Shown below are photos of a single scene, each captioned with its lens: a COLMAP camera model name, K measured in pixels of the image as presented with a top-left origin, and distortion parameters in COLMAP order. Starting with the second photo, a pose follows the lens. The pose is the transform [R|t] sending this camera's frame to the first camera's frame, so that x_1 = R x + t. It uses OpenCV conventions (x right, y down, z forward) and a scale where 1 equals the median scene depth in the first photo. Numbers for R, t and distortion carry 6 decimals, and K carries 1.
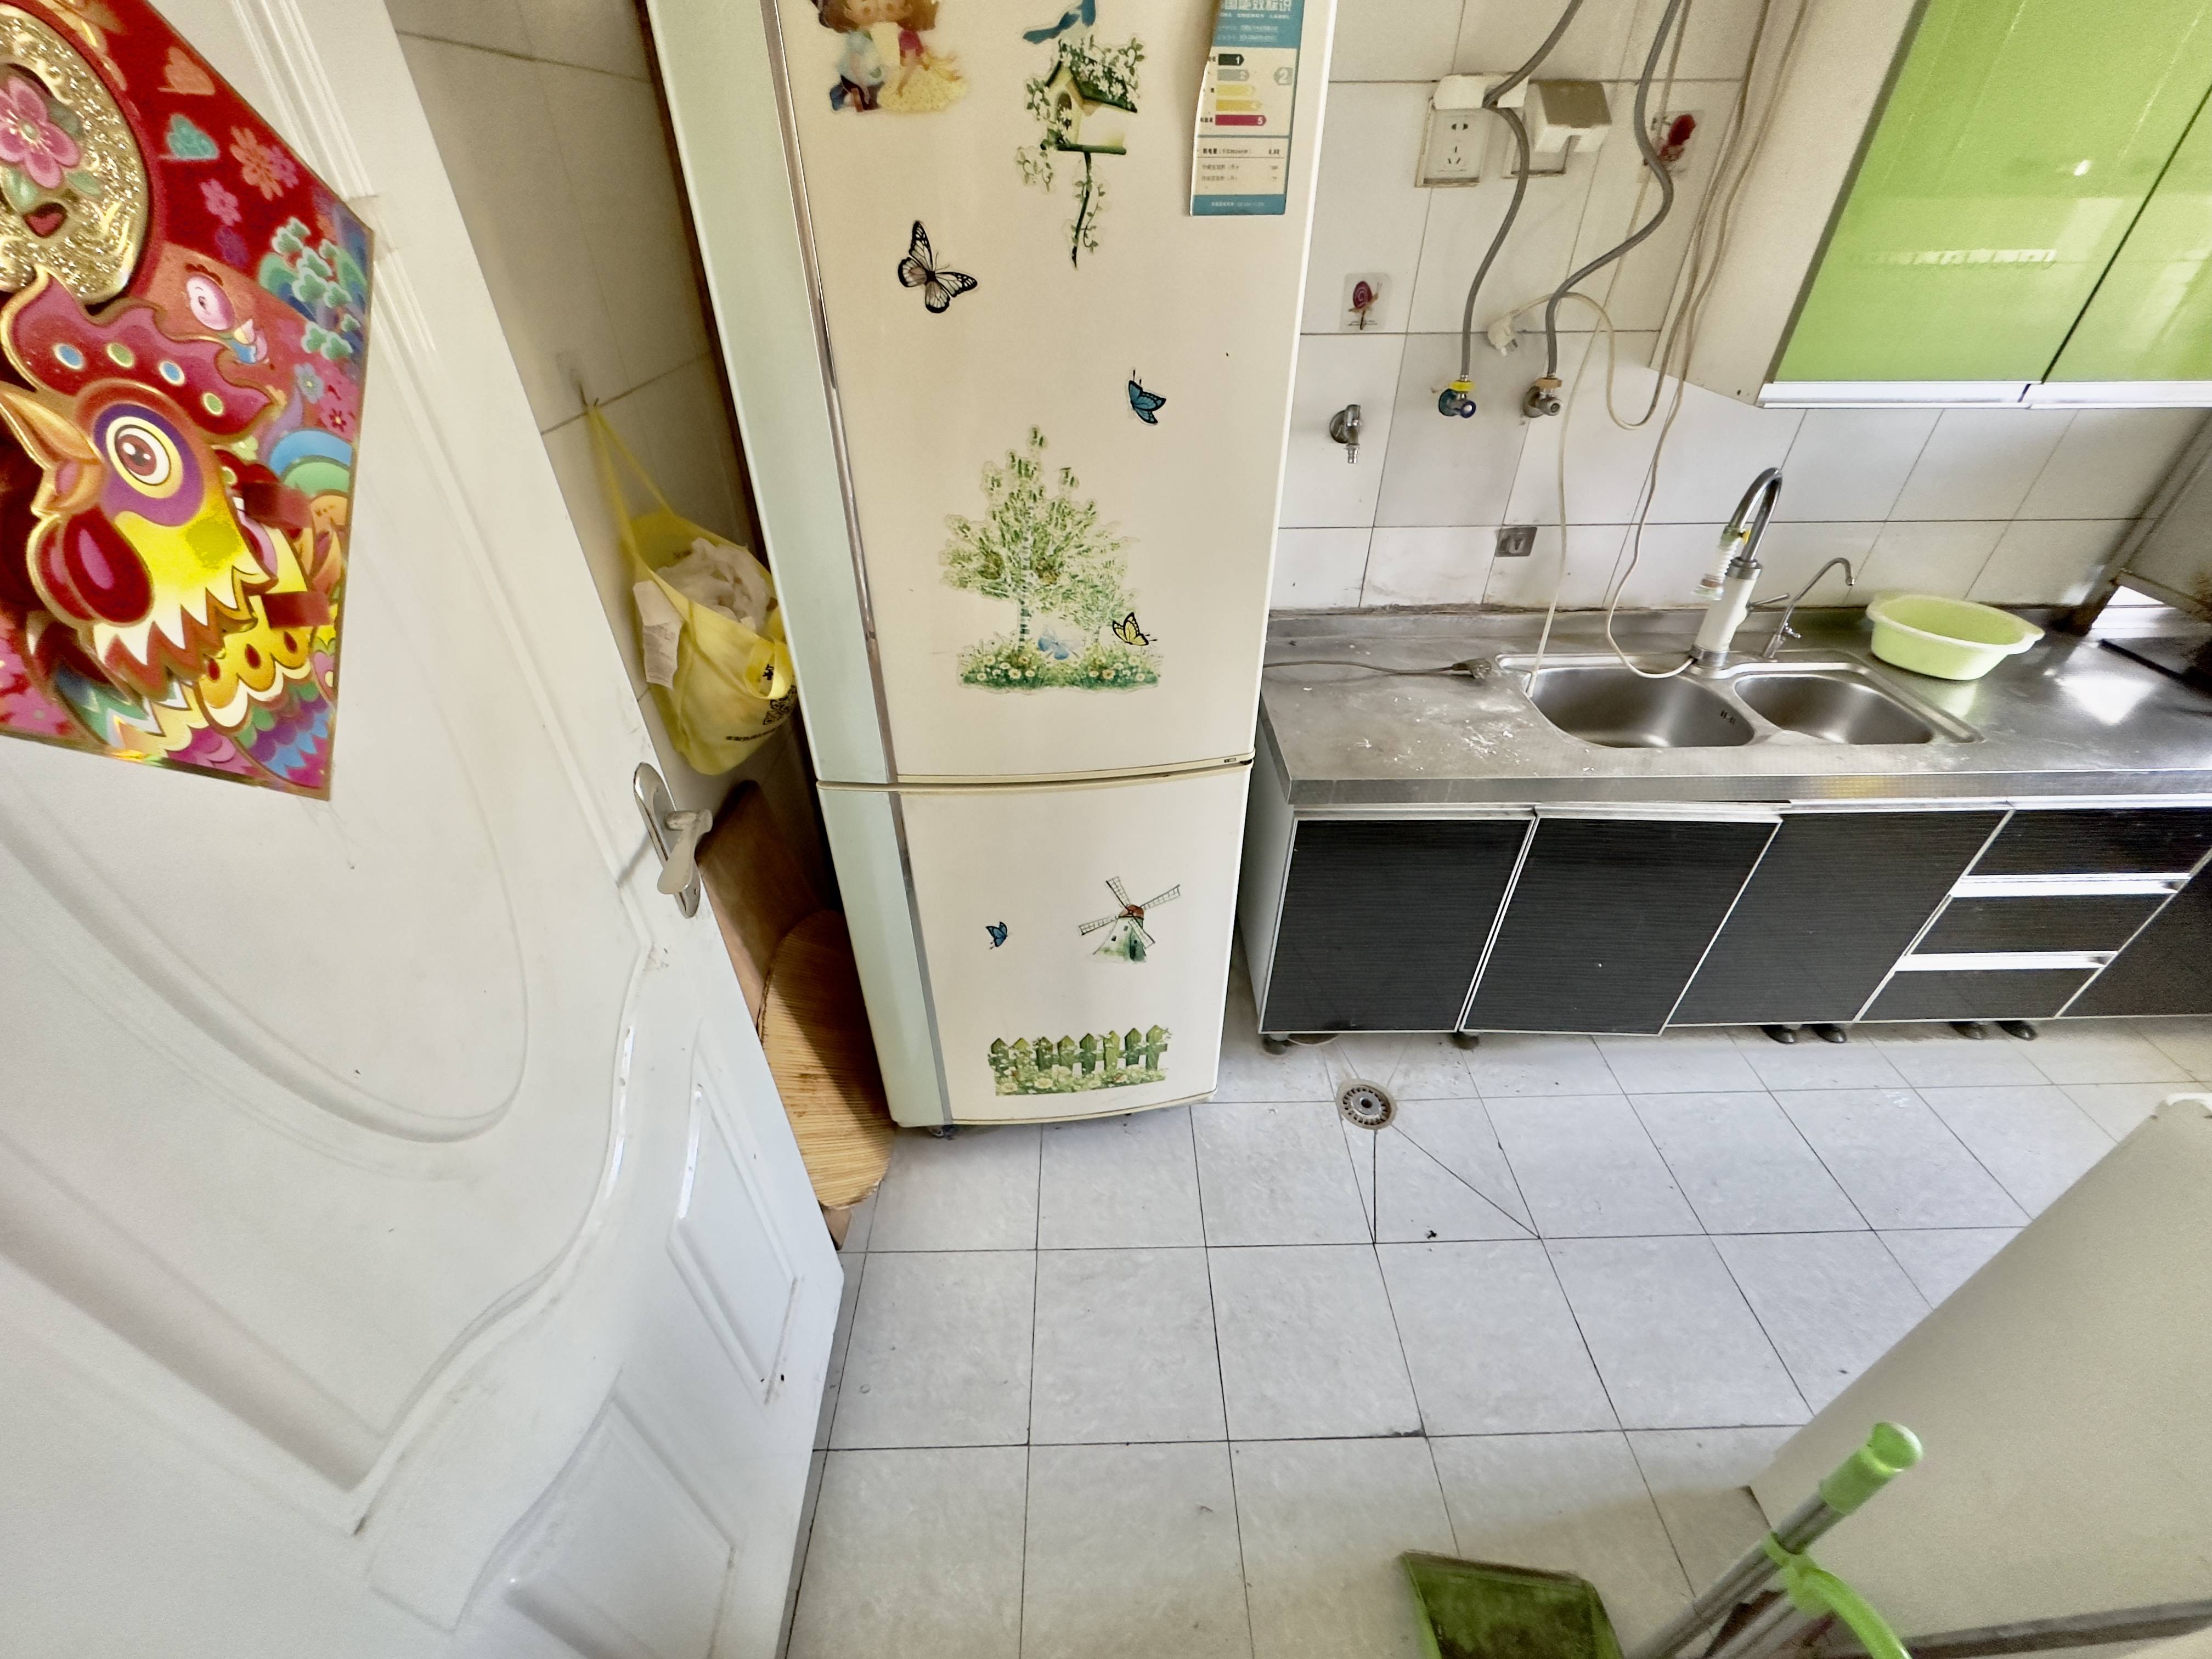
lens RADIAL K [[886.7, 0, 1102.8], [0, 886.7, 828.7], [0, 0, 1]] dist [-0.001303, 0.000158]
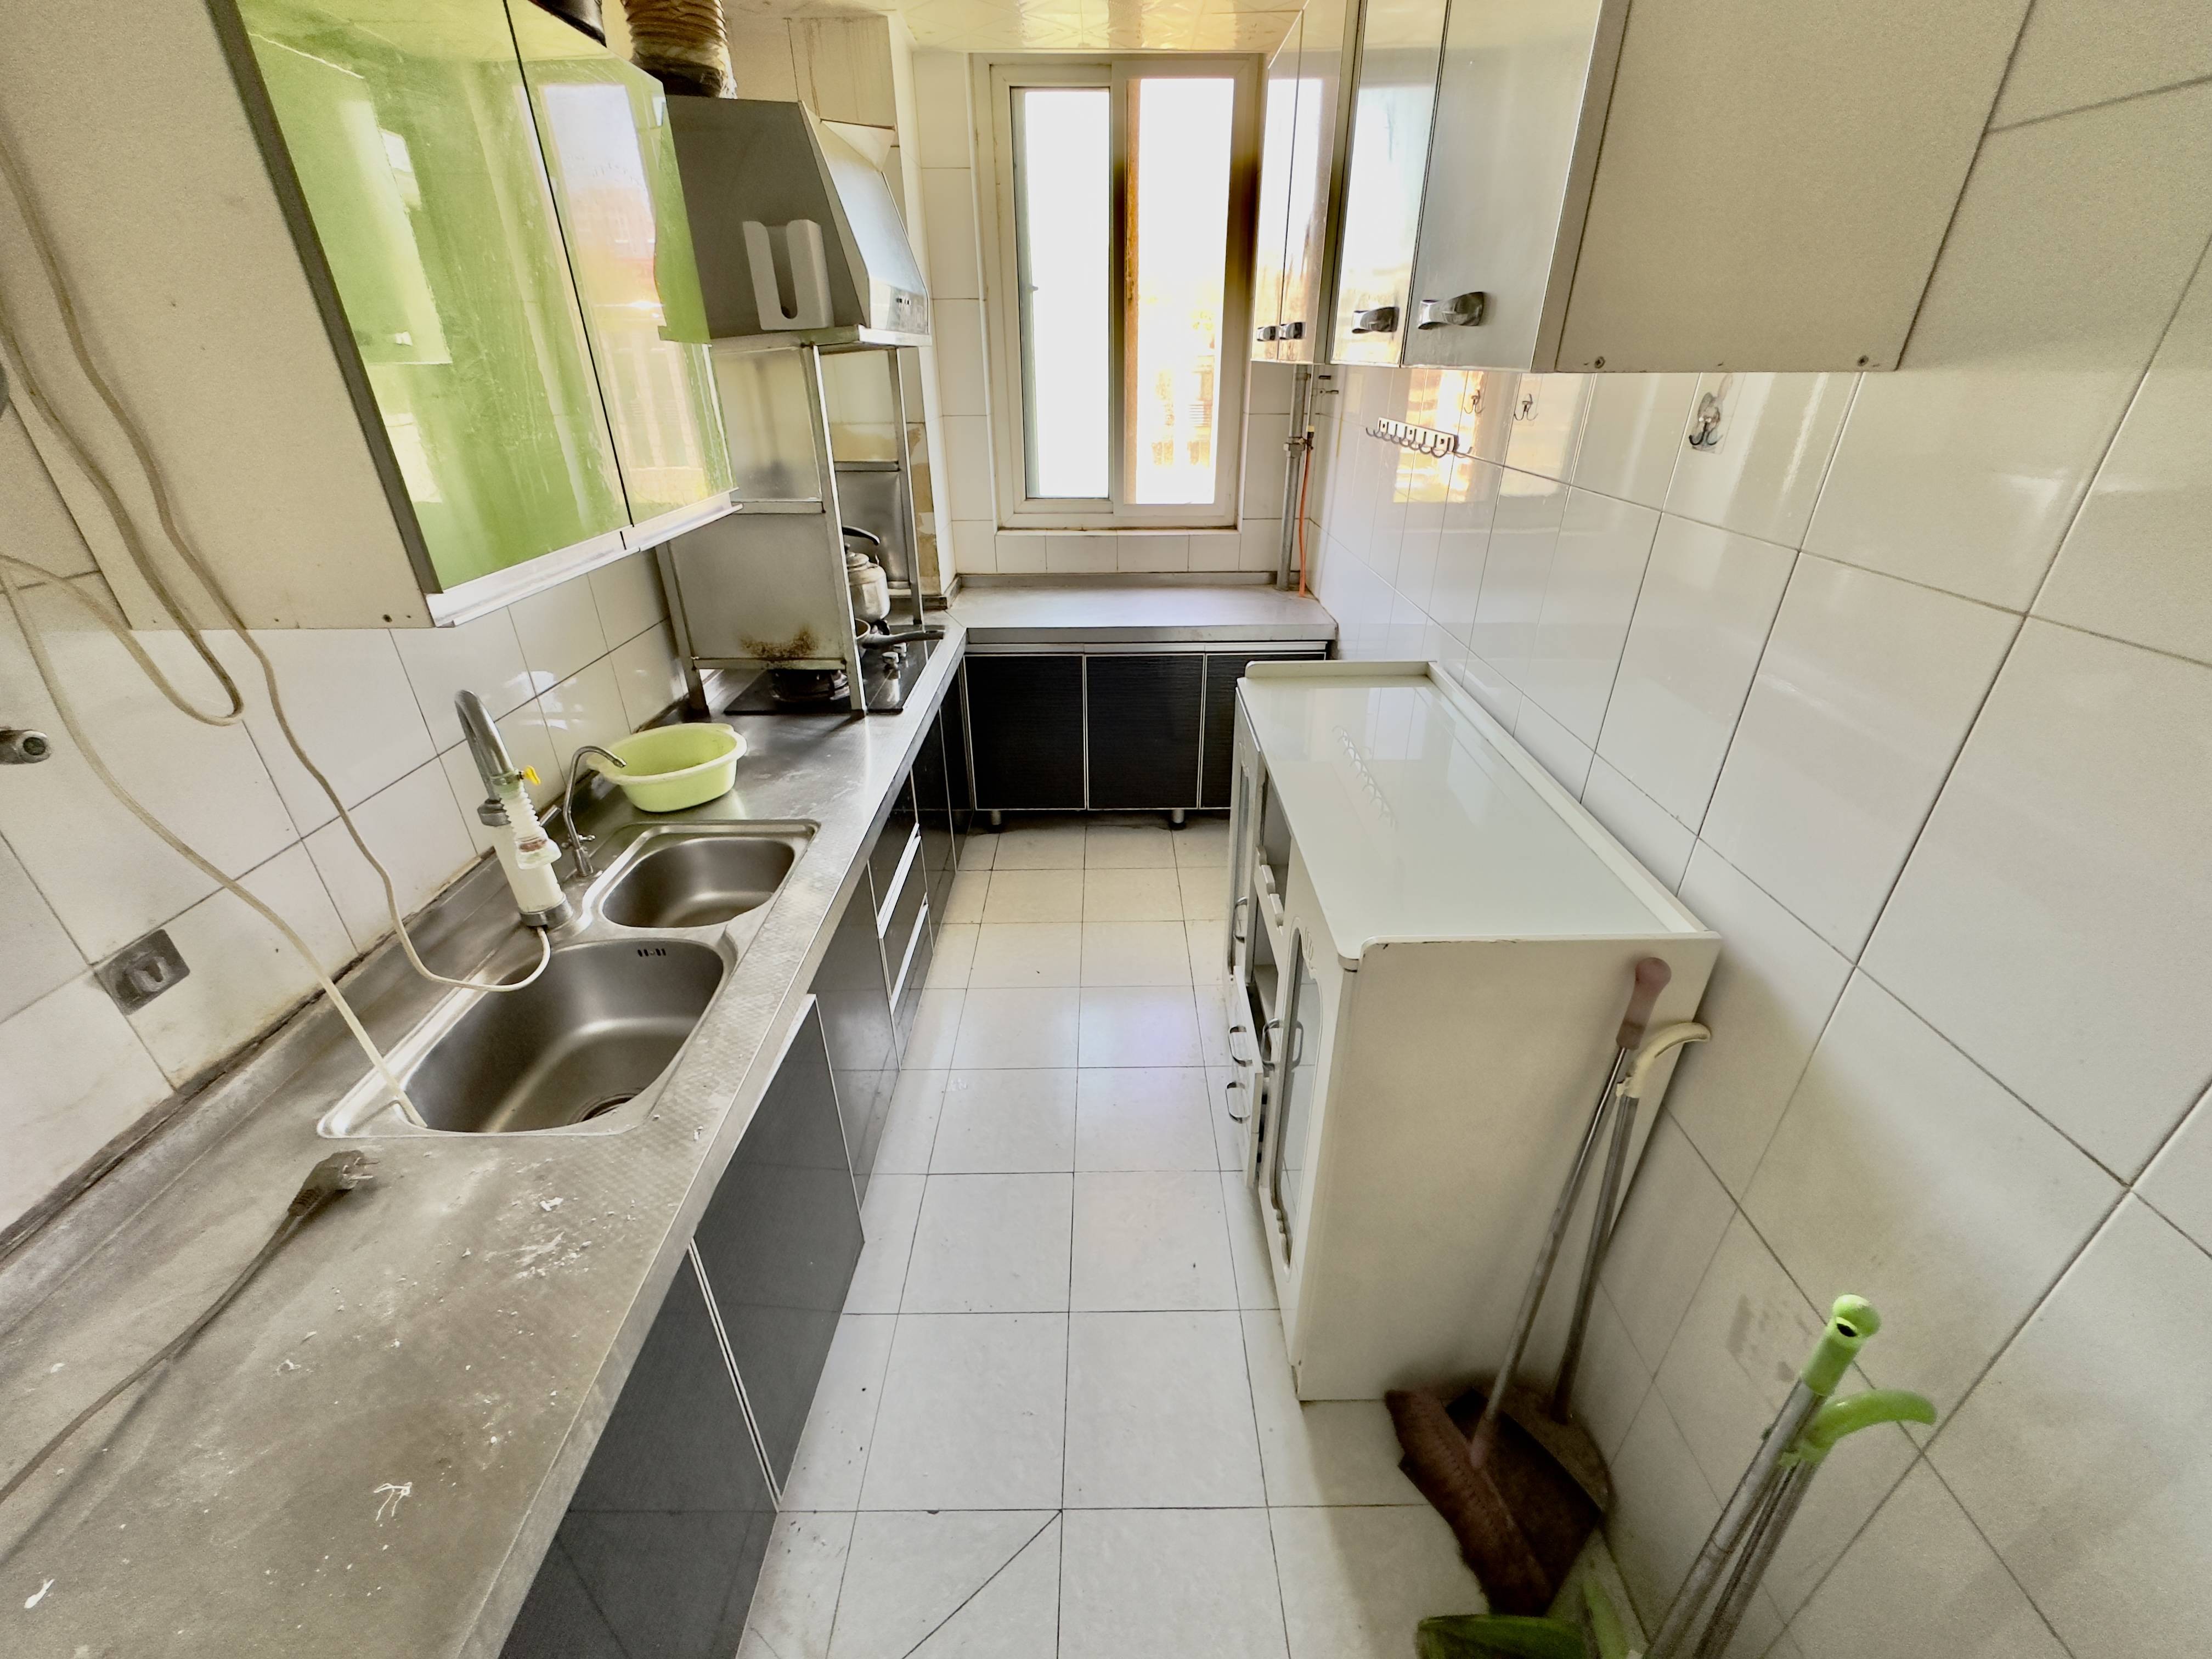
lens RADIAL K [[886.7, 0, 1110.5], [0, 886.7, 832.7], [0, 0, 1]] dist [-0.001303, 0.000158]
pose [[0.015994, -0.474282, 0.880228, 0.064239], [0.598959, 0.709453, 0.371382, -0.238140], [-0.800620, 0.521281, 0.295422, 0.364582]]
